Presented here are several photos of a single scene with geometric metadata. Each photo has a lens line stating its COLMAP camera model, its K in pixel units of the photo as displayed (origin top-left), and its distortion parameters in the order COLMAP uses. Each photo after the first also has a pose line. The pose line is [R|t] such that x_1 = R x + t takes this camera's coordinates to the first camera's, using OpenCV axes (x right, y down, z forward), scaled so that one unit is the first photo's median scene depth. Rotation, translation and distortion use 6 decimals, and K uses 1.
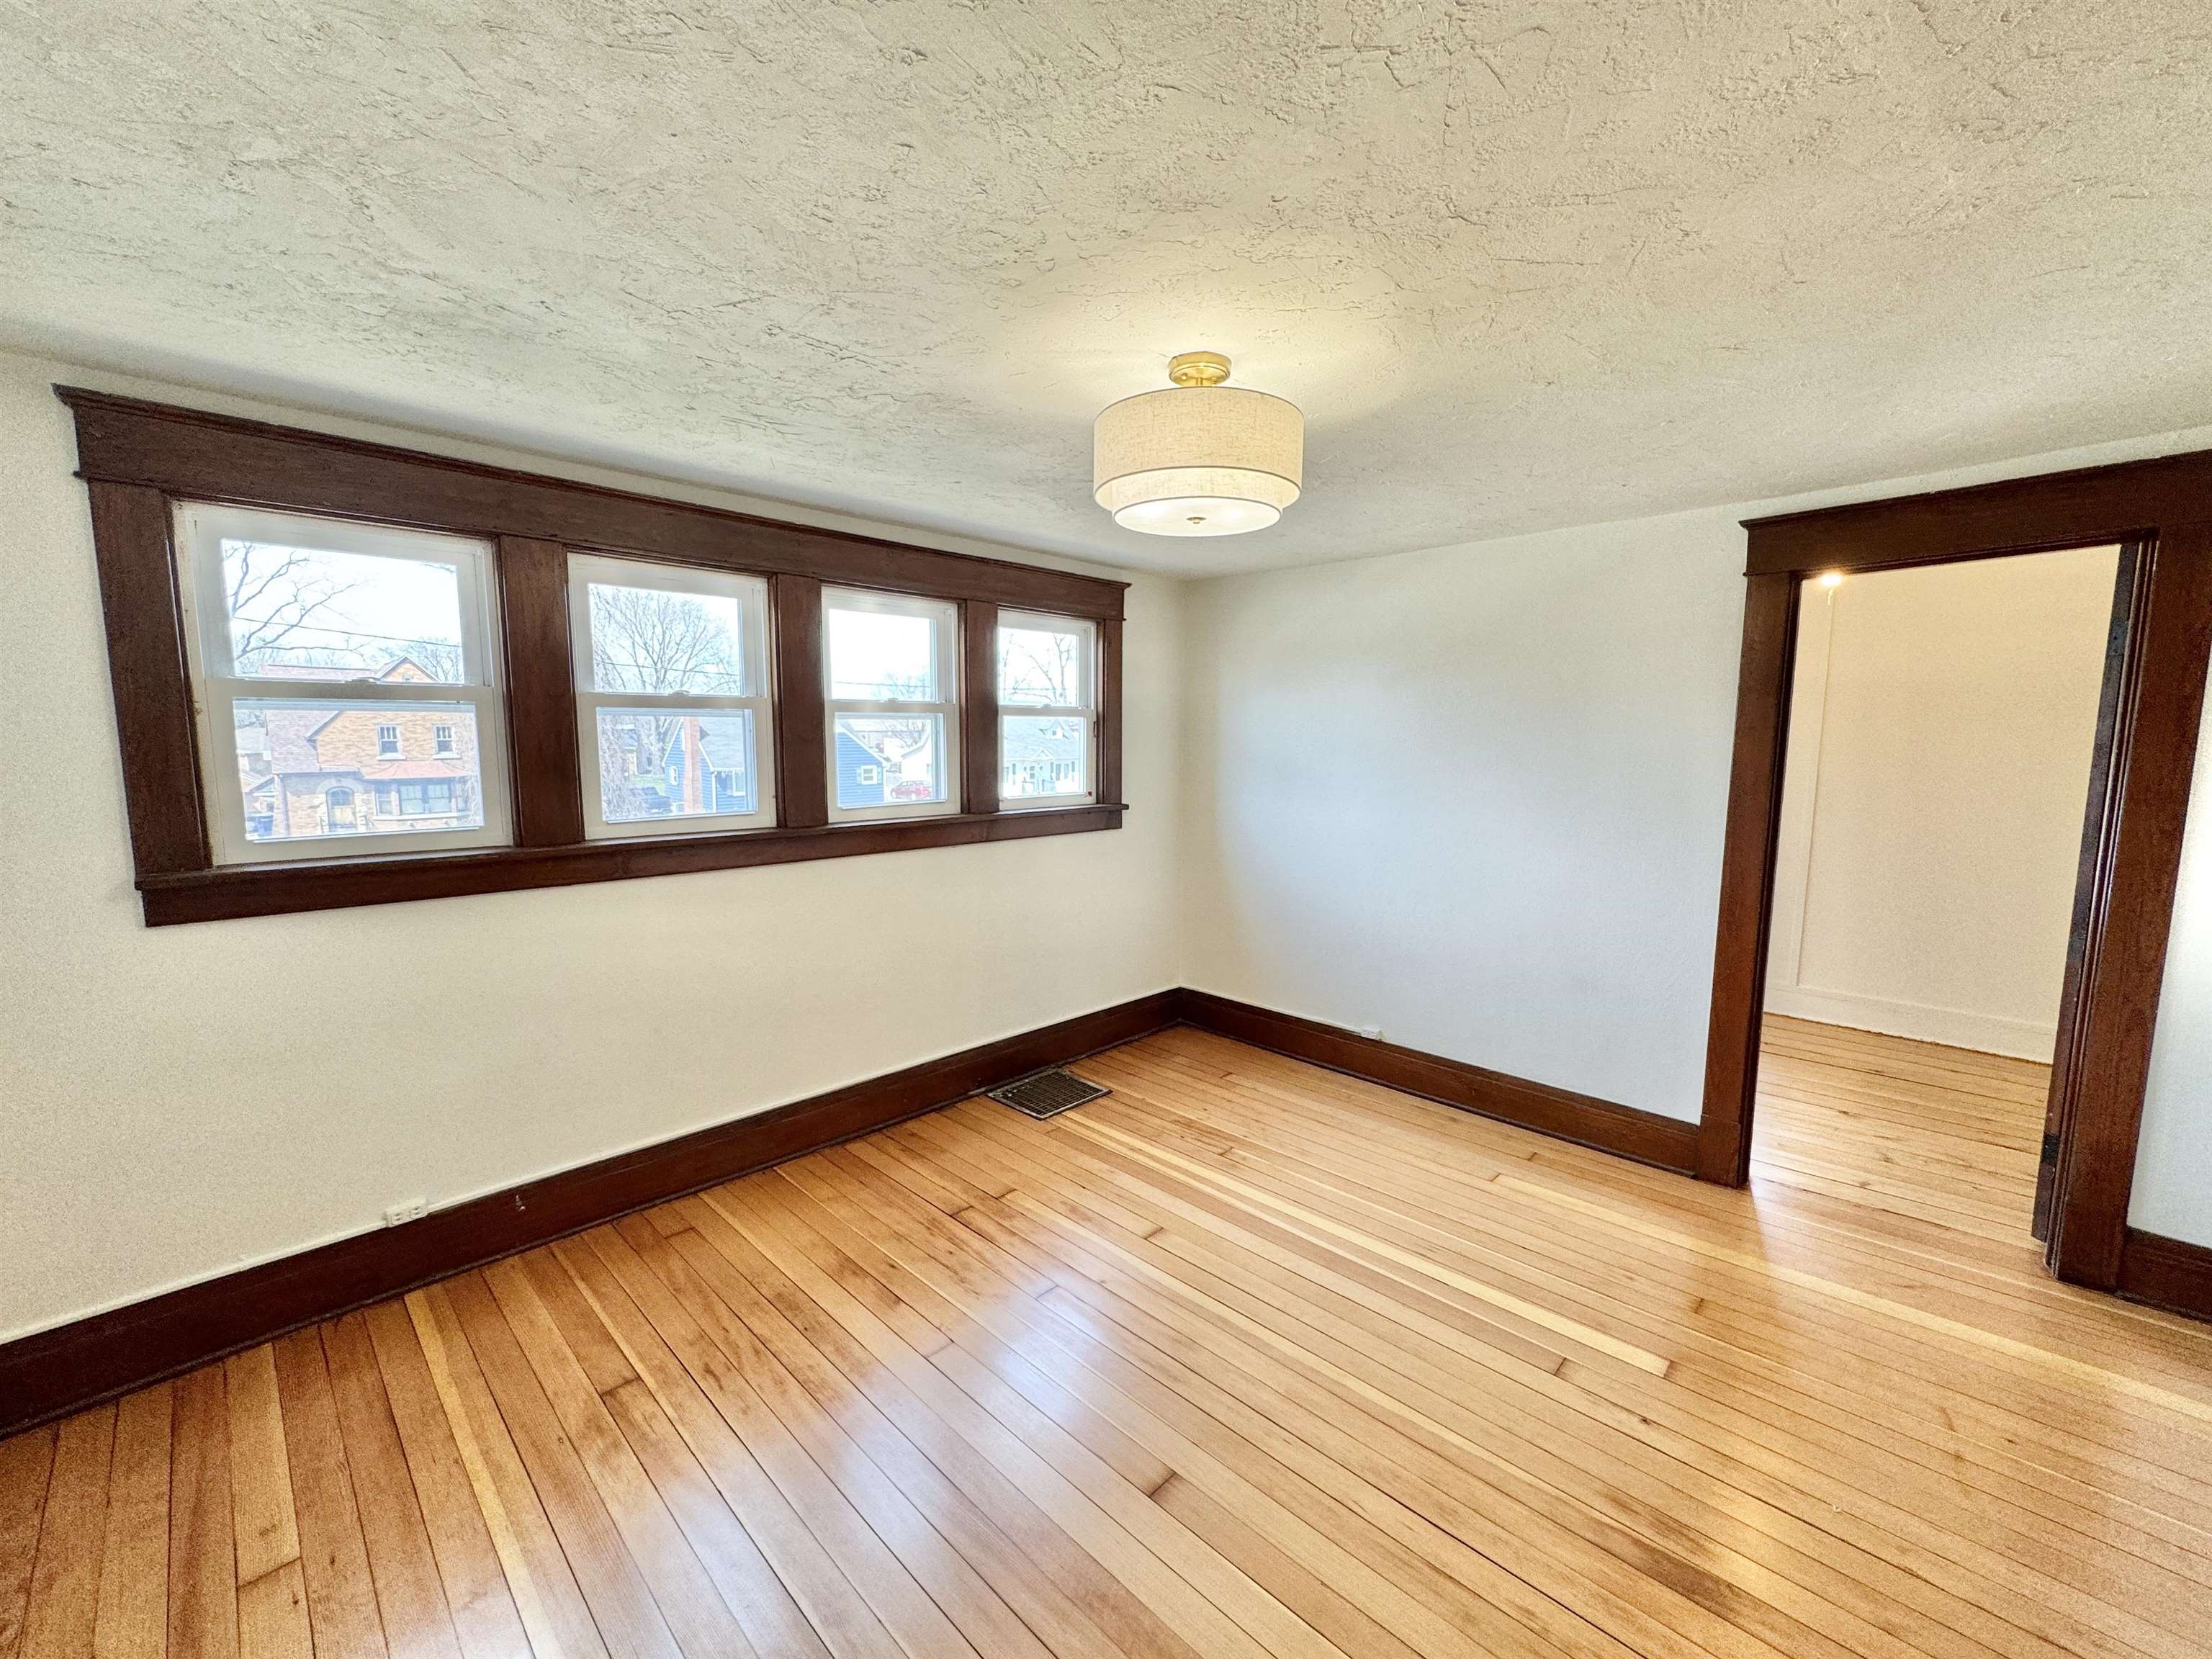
lens RADIAL K [[878.3, 0, 1106.0], [0, 878.3, 829.5], [0, 0, 1]] dist [-0.001938, -0.000083]
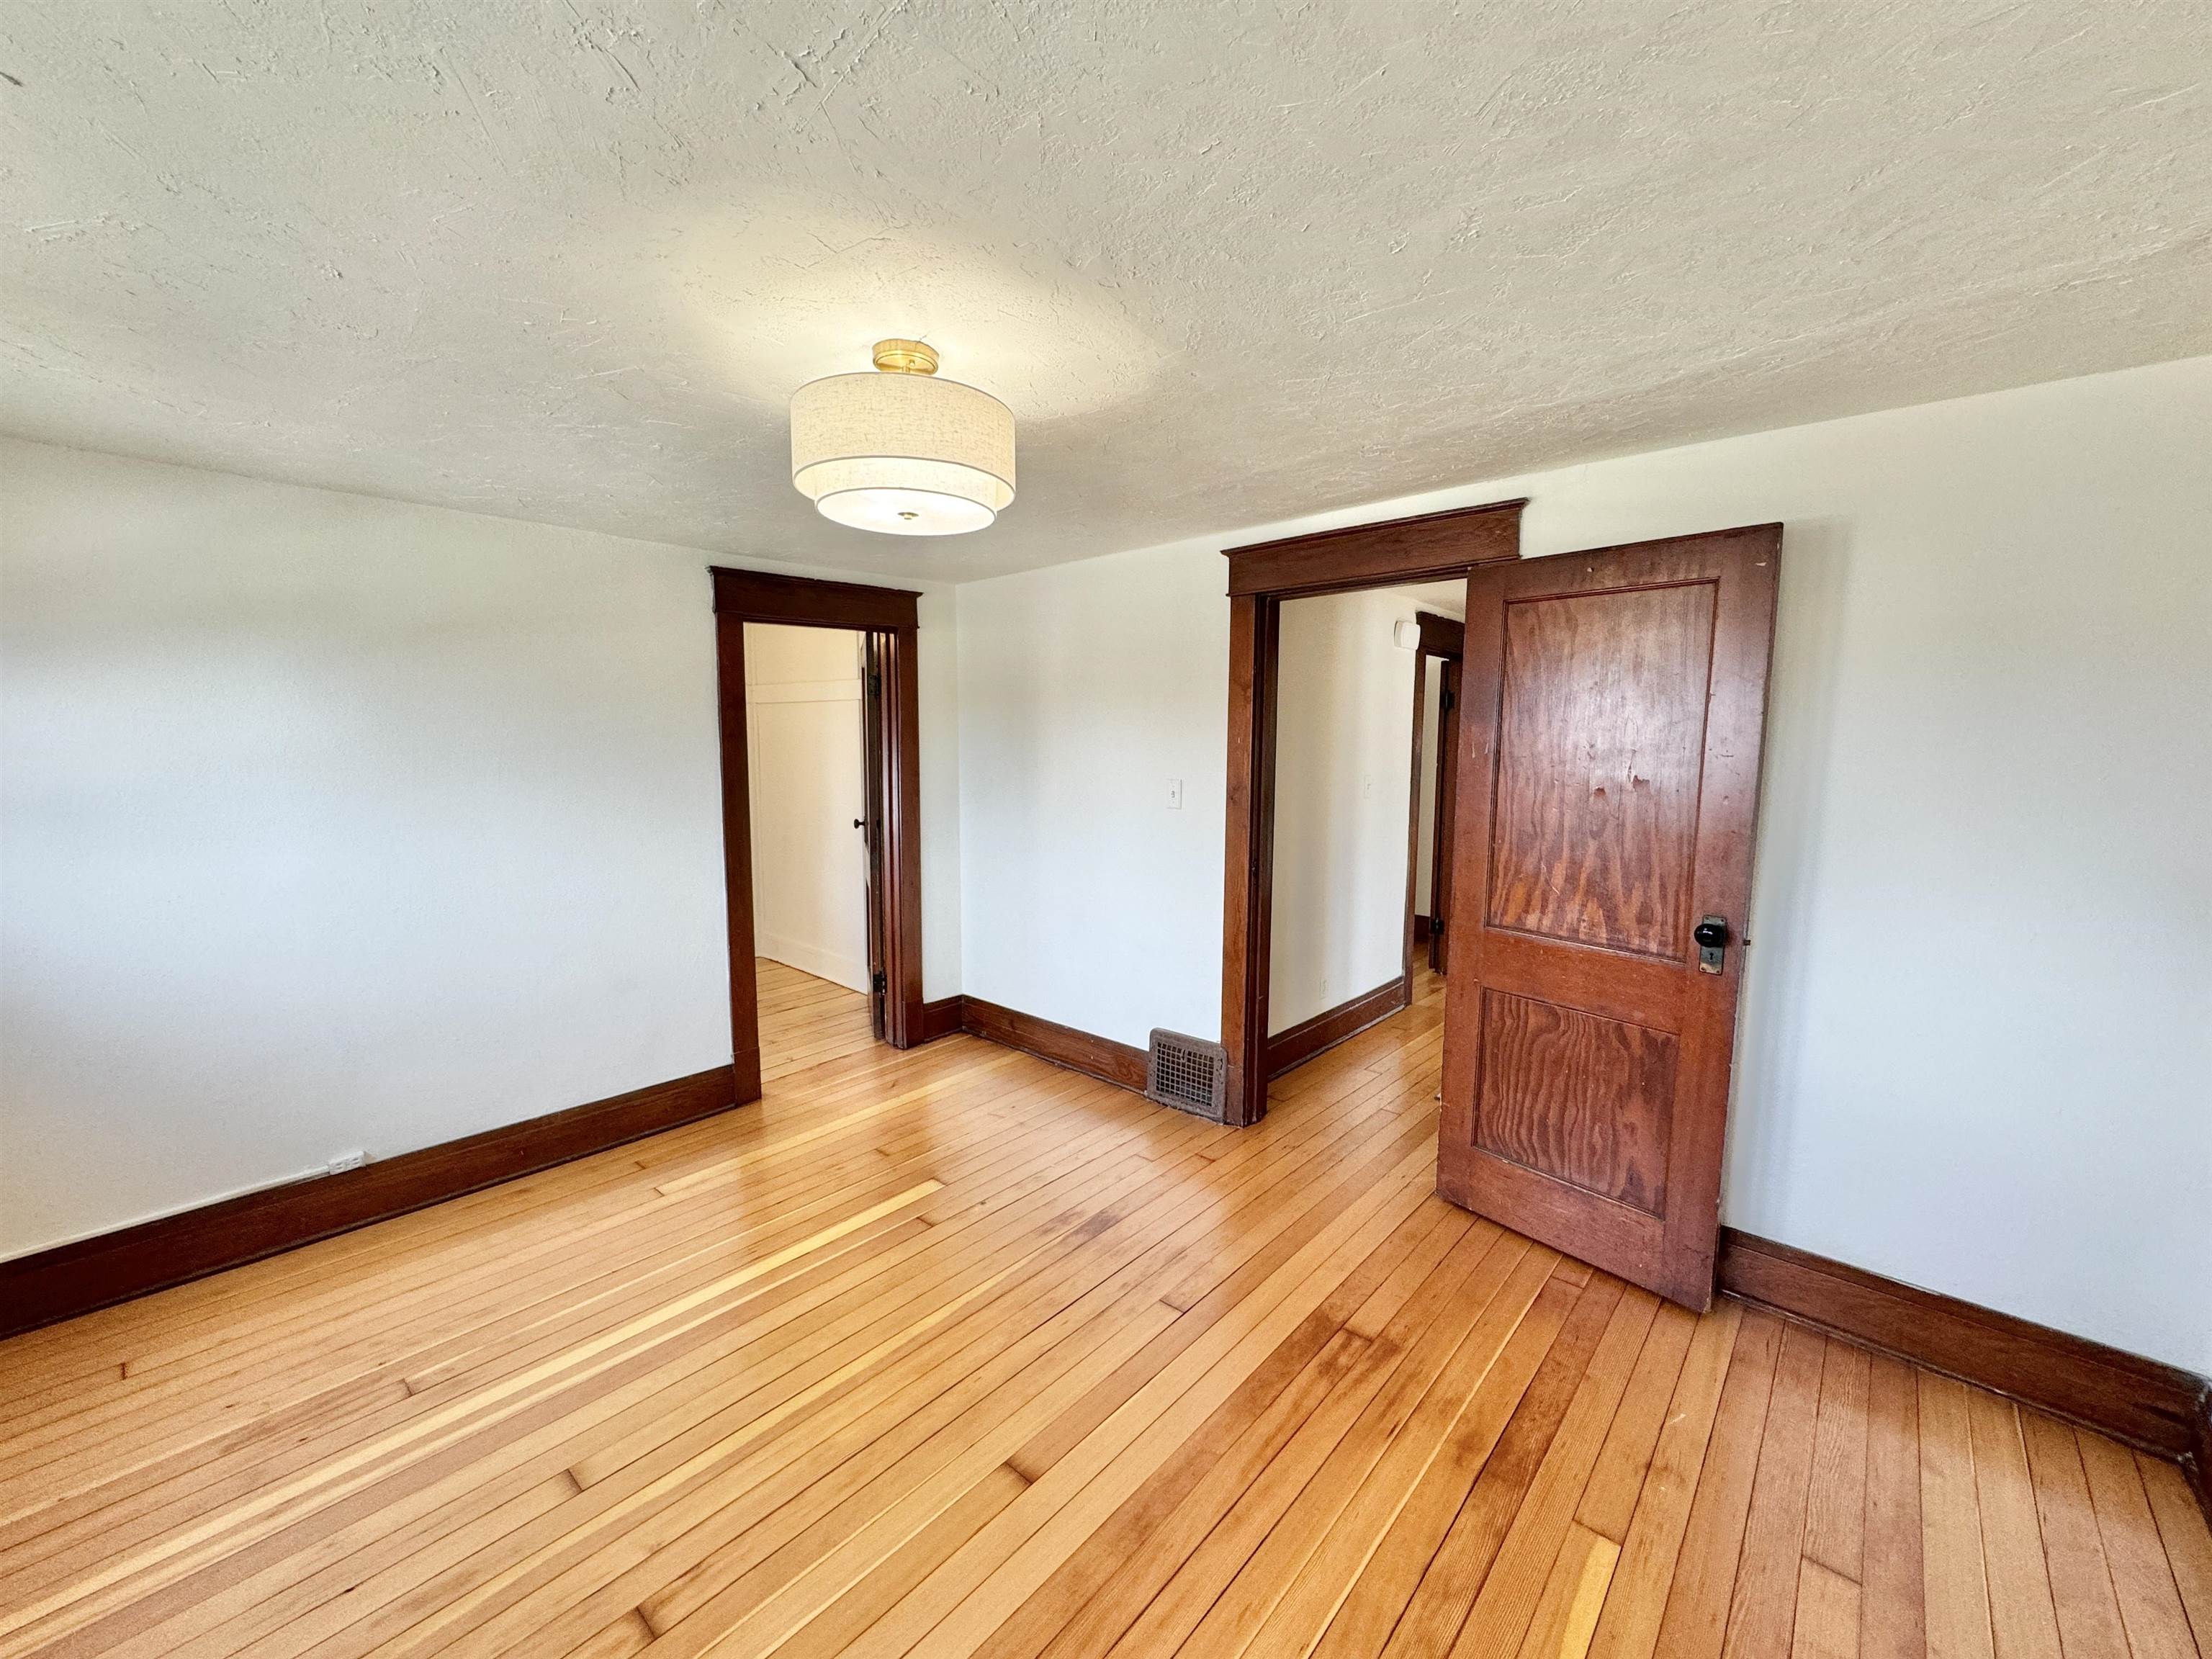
lens RADIAL K [[870.6, 0, 1094.1], [0, 870.6, 833.3], [0, 0, 1]] dist [-0.000615, -0.000009]
pose [[-0.030897, -0.112917, 0.993124, -0.527937], [0.108814, 0.987313, 0.115642, -0.067040], [-0.993582, 0.111639, -0.018218, 0.508416]]
